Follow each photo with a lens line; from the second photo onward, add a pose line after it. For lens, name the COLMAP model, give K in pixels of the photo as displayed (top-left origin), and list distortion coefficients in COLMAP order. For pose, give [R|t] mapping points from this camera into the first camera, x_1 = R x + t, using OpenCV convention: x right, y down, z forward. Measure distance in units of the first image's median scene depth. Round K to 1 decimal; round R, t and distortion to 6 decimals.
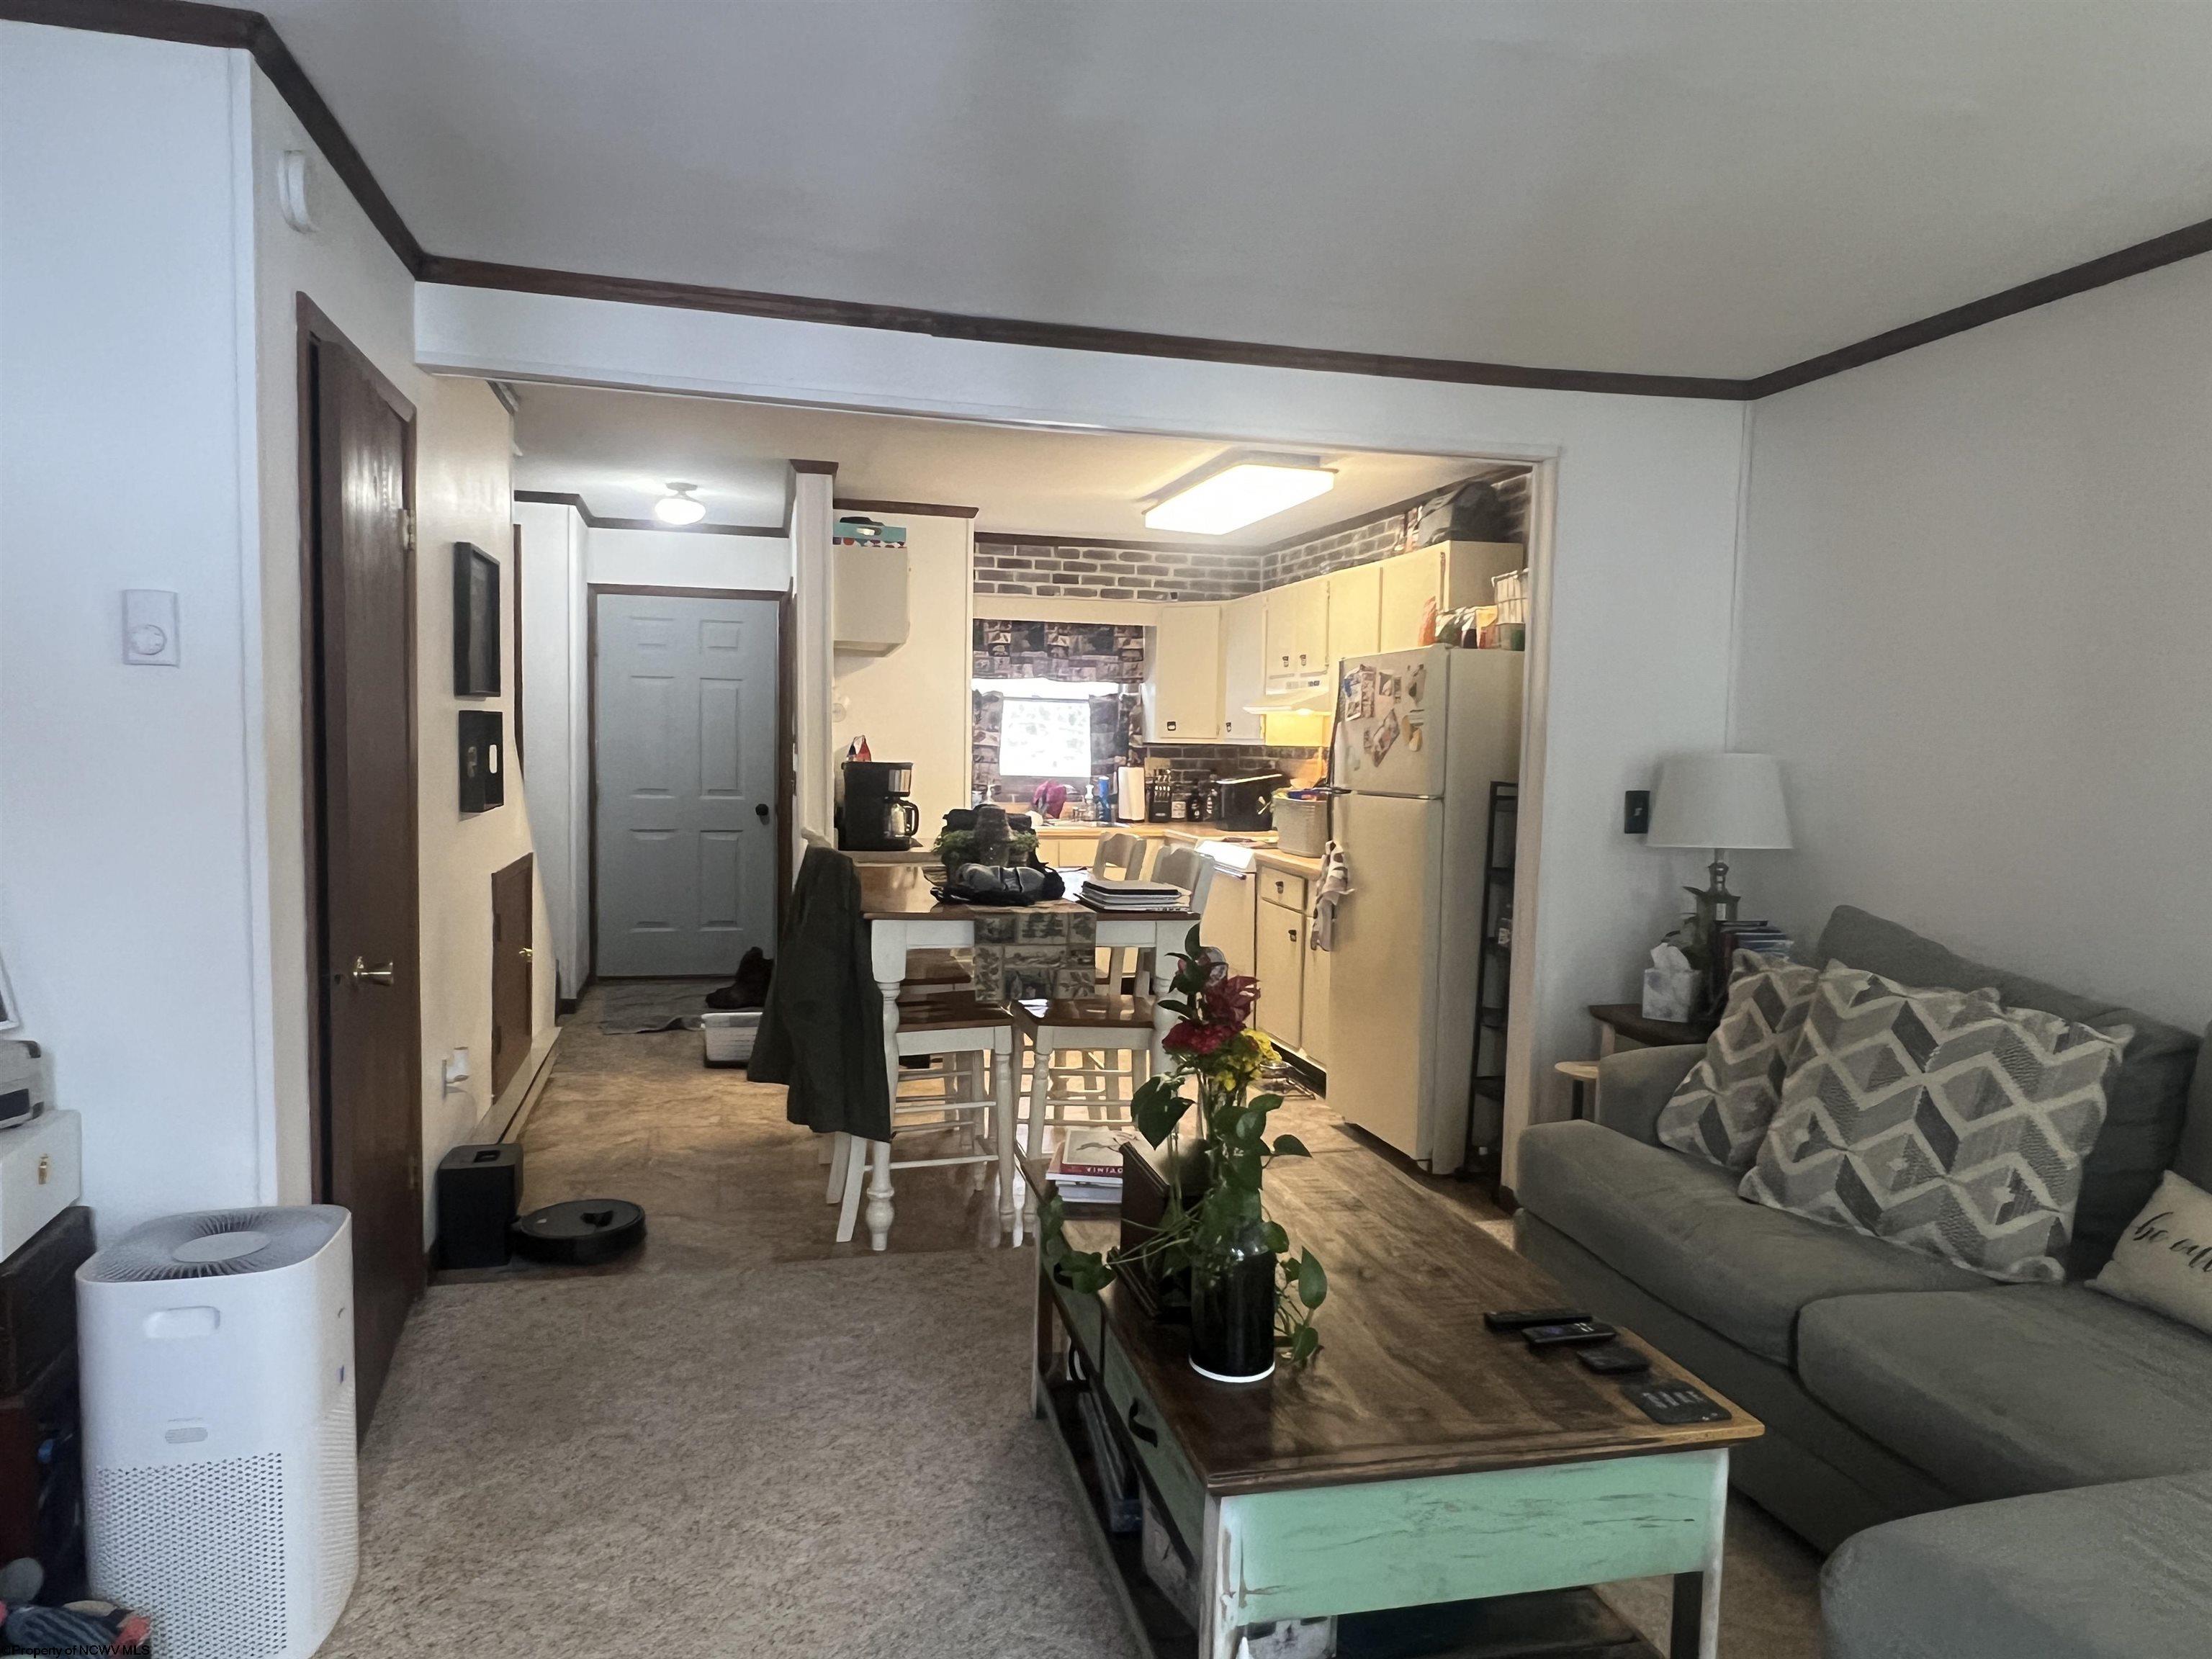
lens RADIAL K [[1427.6, 0, 1106.0], [0, 1427.6, 829.5], [0, 0, 1]] dist [0.001800, -0.000291]
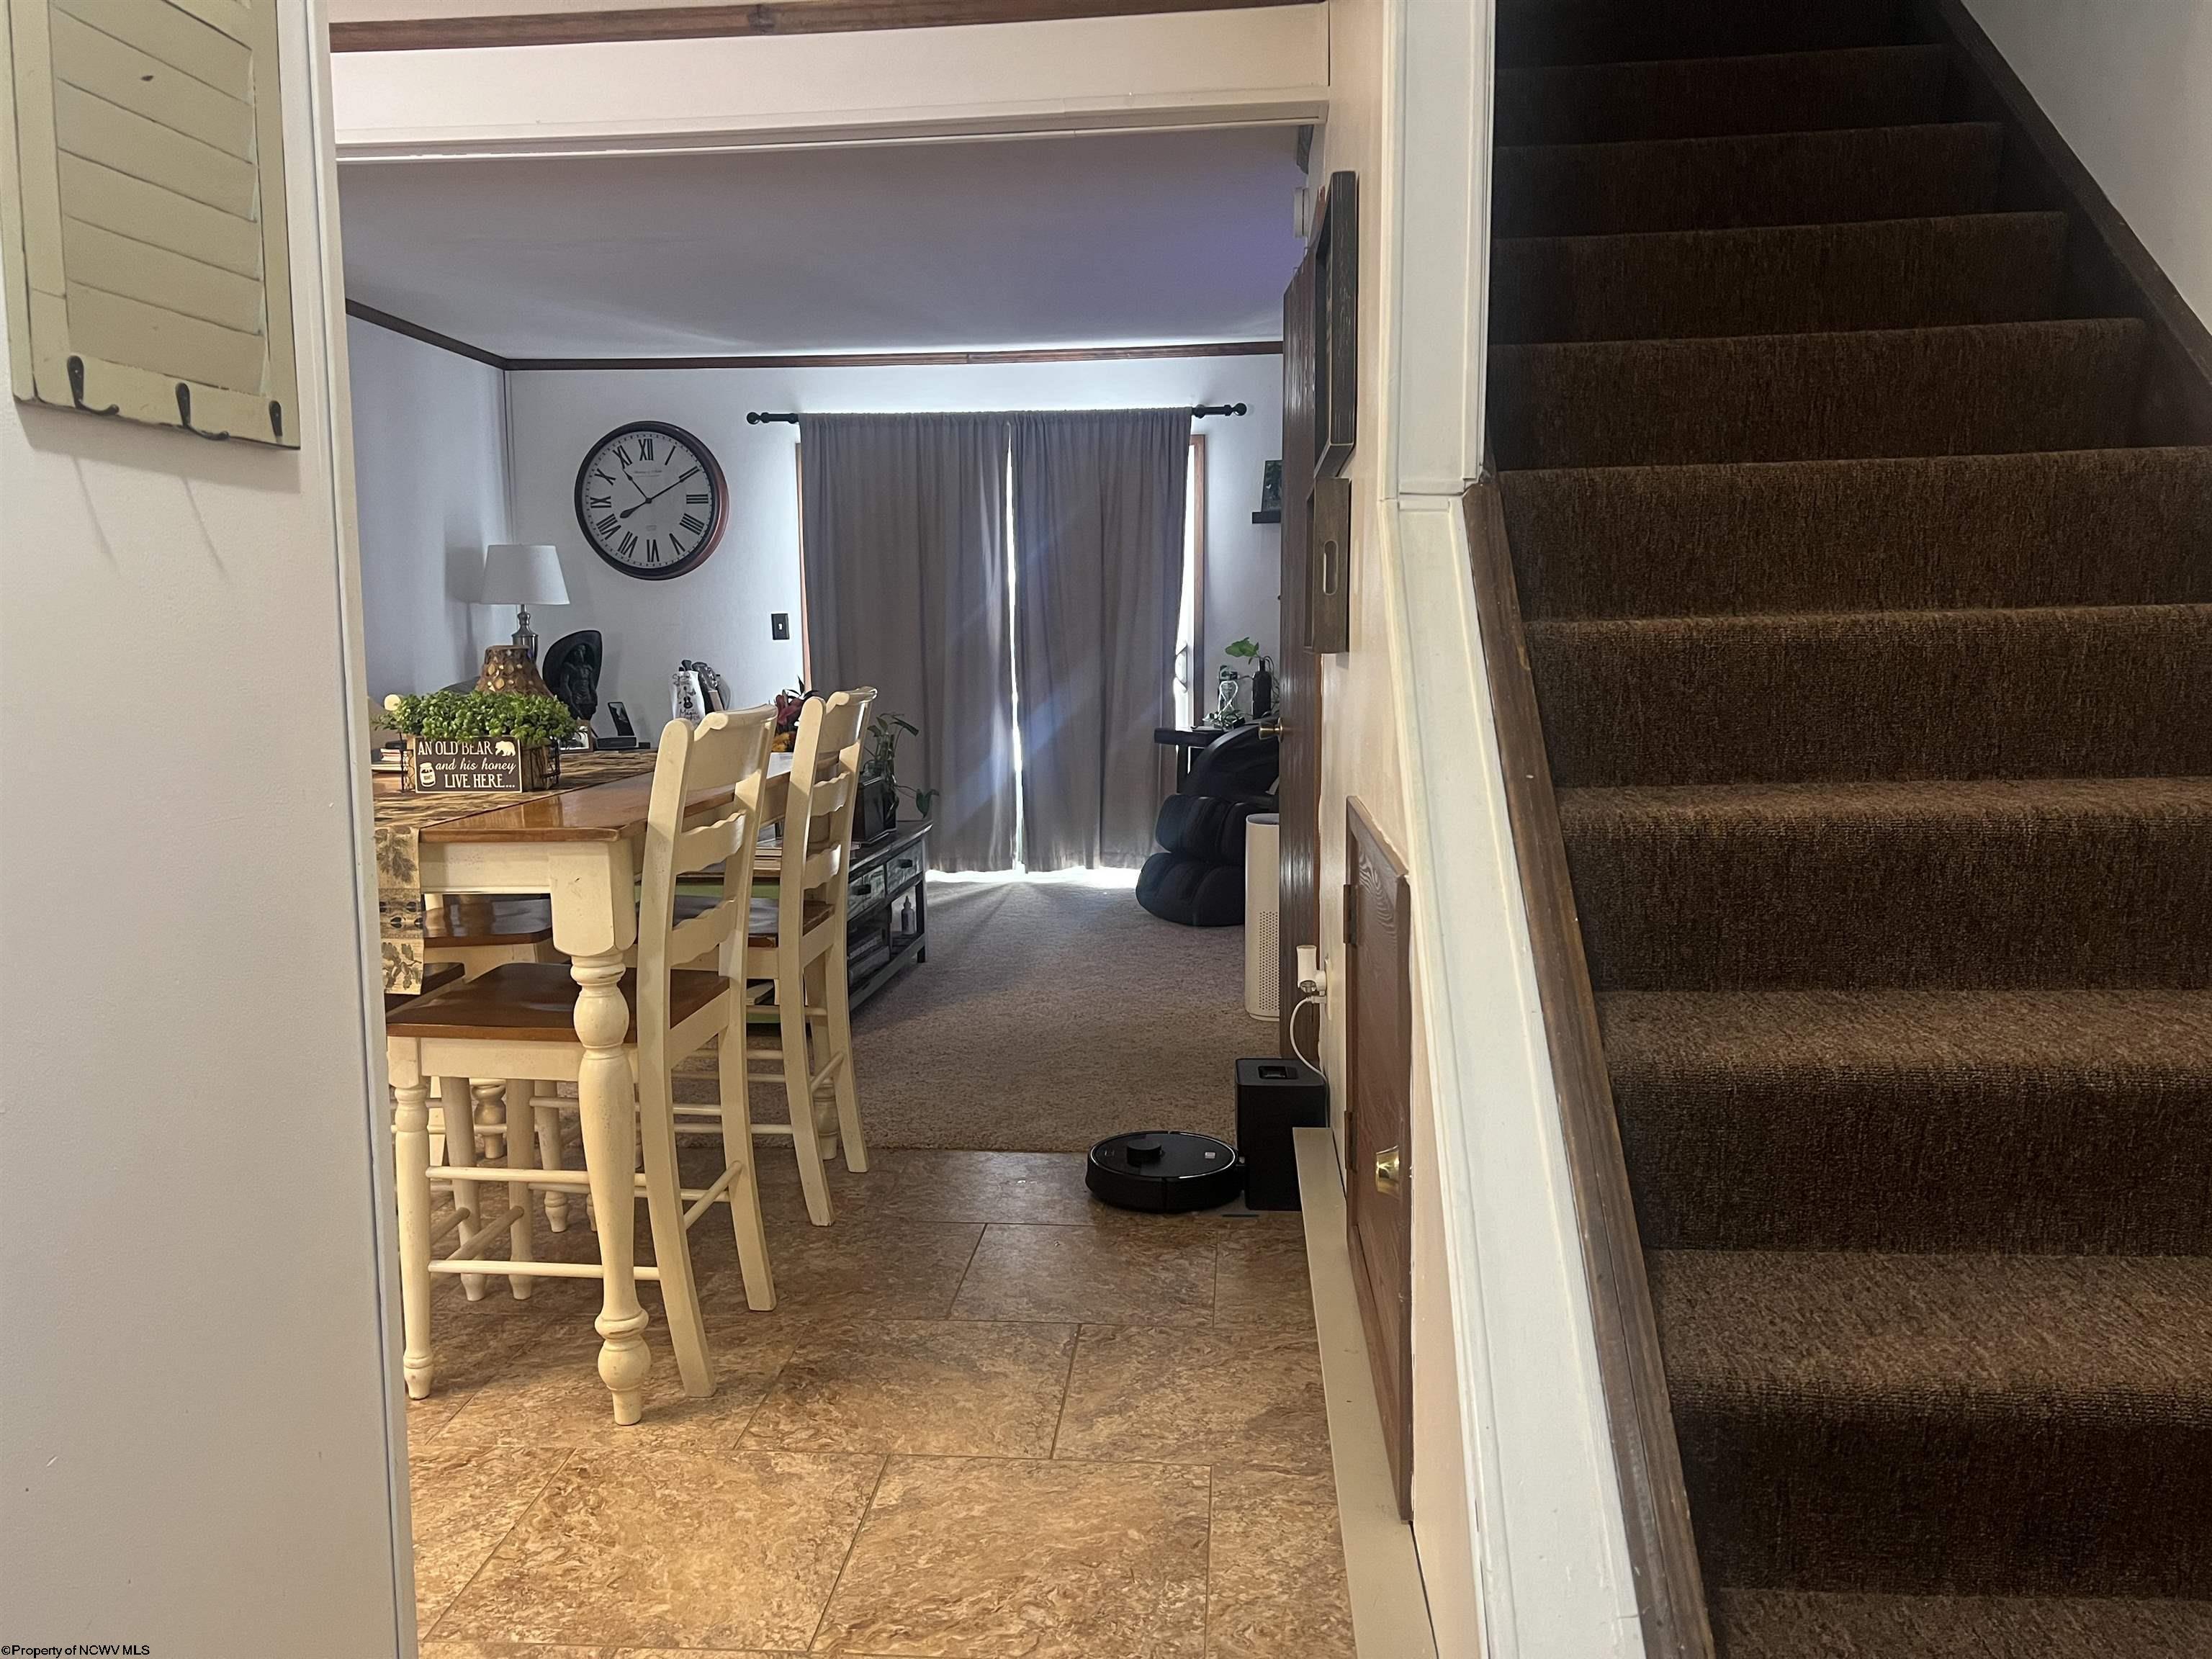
lens RADIAL K [[1666.1, 0, 1106.0], [0, 1666.1, 829.5], [0, 0, 1]] dist [0.062389, -0.069249]
pose [[-0.945342, -0.054099, 0.321561, -0.627238], [0.007234, 0.982420, 0.186546, -0.081555], [-0.326000, 0.178676, -0.928331, 1.844796]]
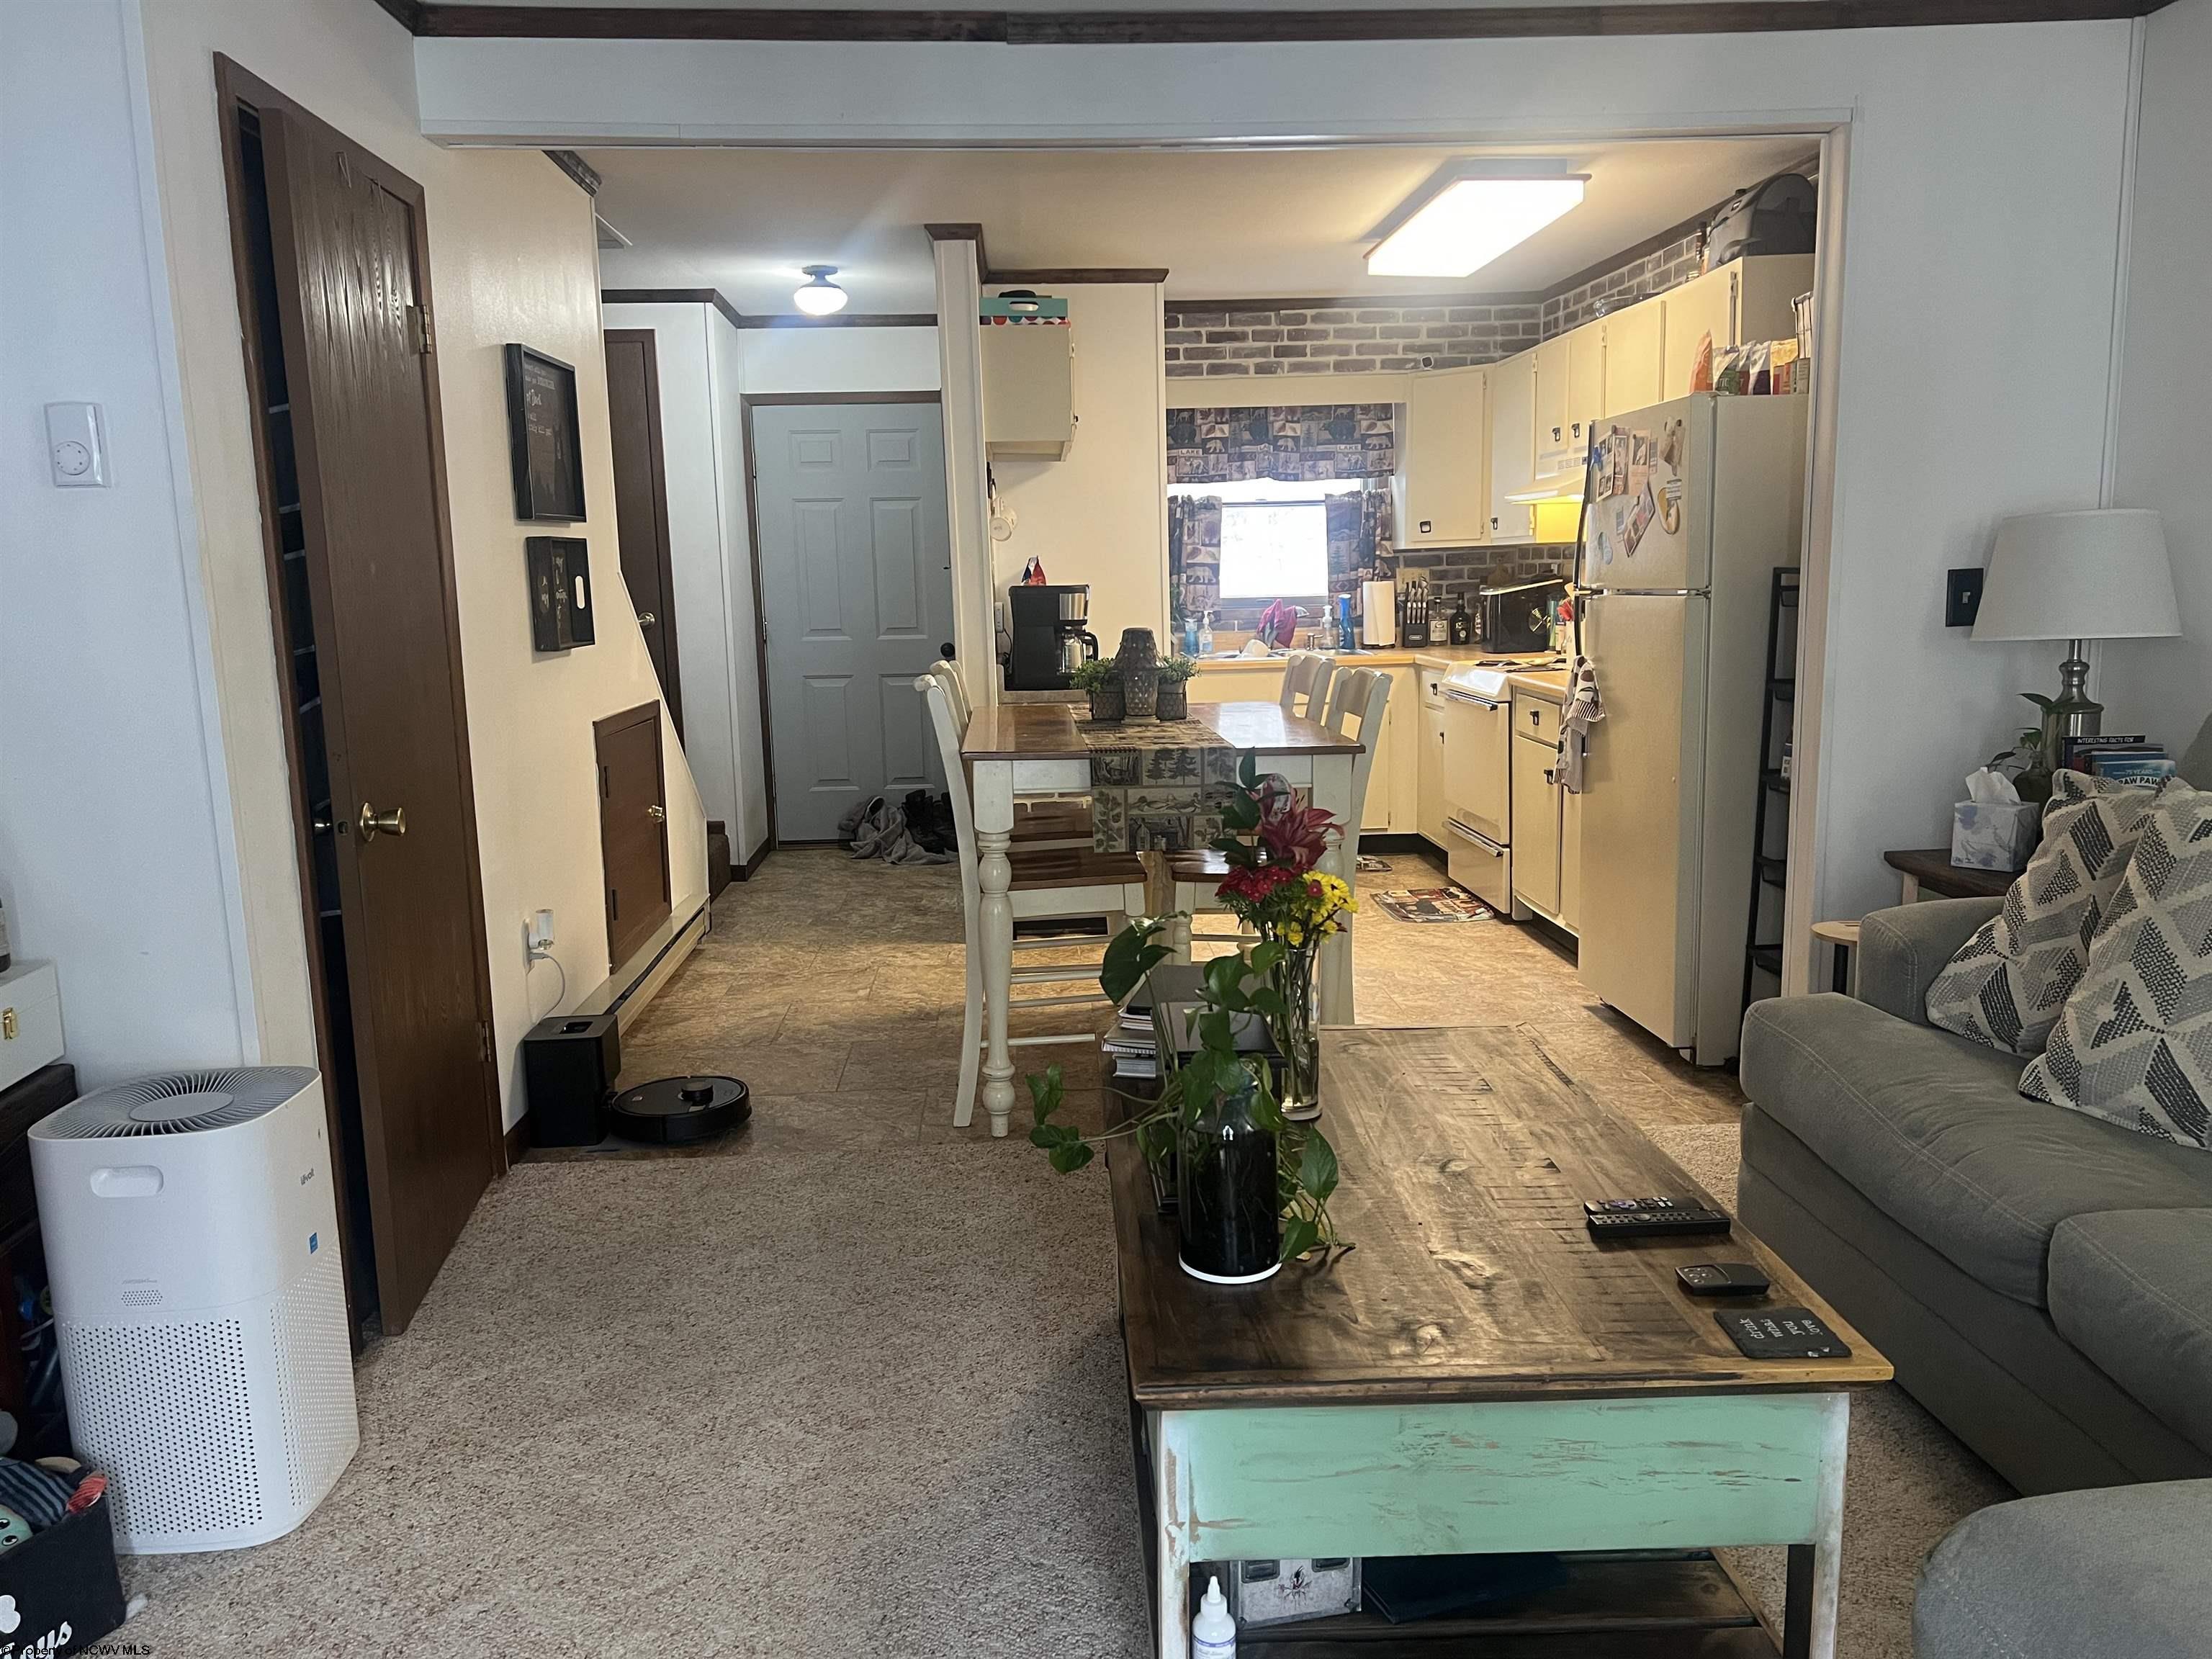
lens RADIAL K [[1666.1, 0, 1106.0], [0, 1666.1, 829.5], [0, 0, 1]] dist [0.062389, -0.069249]
pose [[0.979717, -0.014066, -0.199894, 0.113888], [0.032516, 0.995472, 0.089318, 0.017065], [0.197733, -0.094006, 0.975738, 0.028720]]
